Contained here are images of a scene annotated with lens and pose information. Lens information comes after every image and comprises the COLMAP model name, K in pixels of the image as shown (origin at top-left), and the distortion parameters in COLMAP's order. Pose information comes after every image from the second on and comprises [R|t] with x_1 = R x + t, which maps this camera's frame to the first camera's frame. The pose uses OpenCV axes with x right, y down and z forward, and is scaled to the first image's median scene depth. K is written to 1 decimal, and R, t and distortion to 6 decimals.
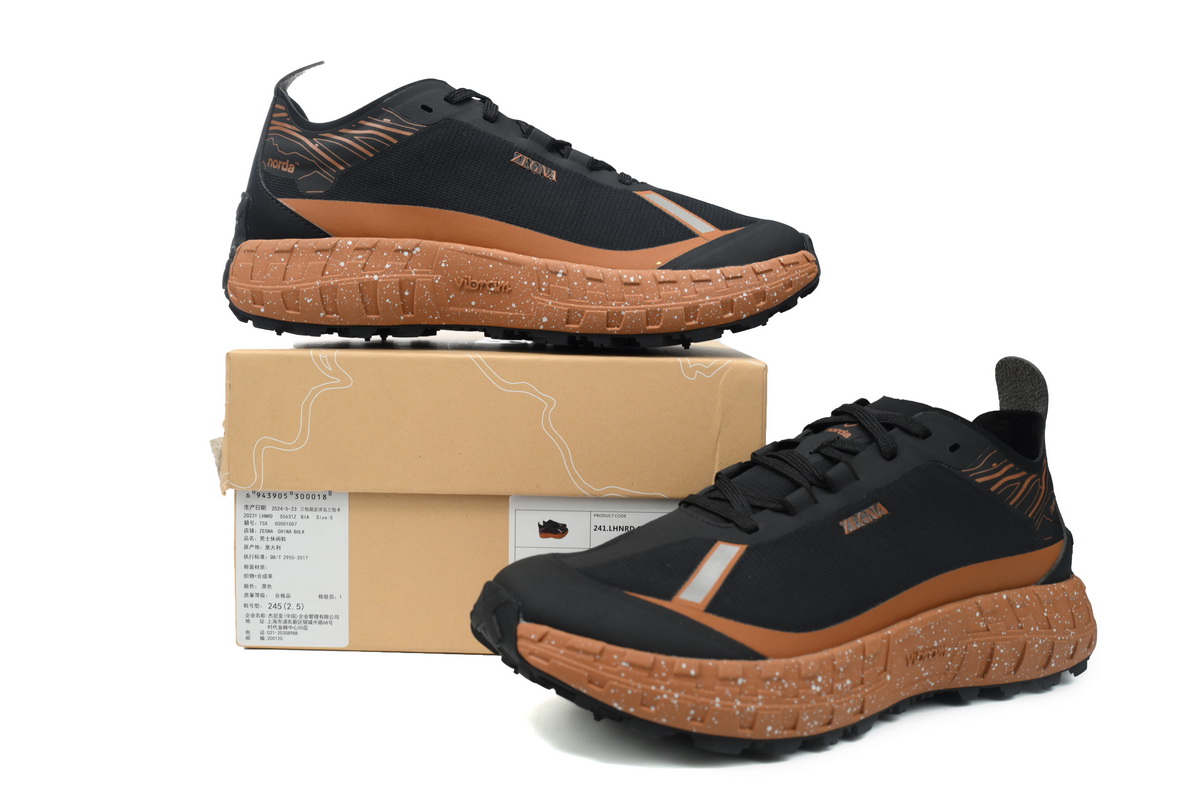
lens RADIAL K [[1276.8, 0, 600.0], [0, 1276.8, 400.0], [0, 0, 1]] dist [-0.005364, -0.011499]
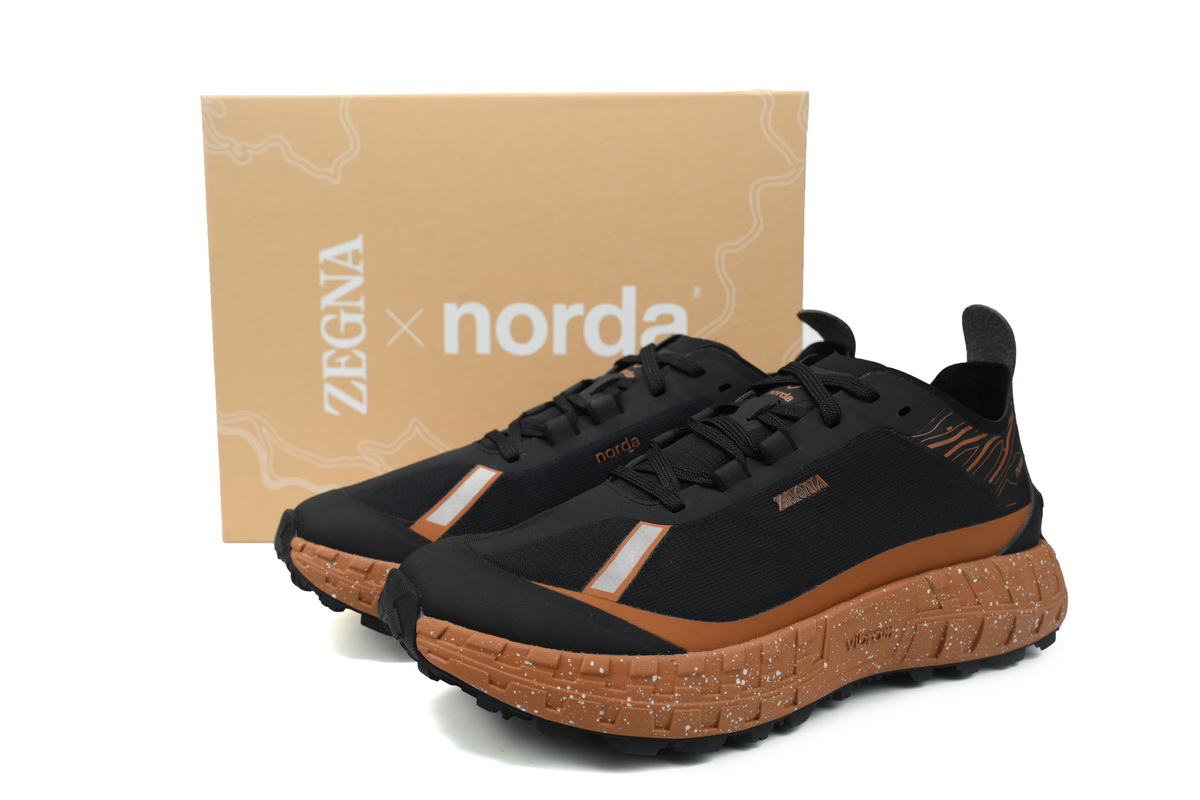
lens RADIAL K [[1276.8, 0, 600.0], [0, 1276.8, 400.0], [0, 0, 1]] dist [-0.005364, -0.011499]
pose [[0.999188, -0.019091, -0.035479, 0.096576], [0.021564, 0.997267, 0.070661, -0.042624], [0.034033, -0.071369, 0.996869, 0.081555]]
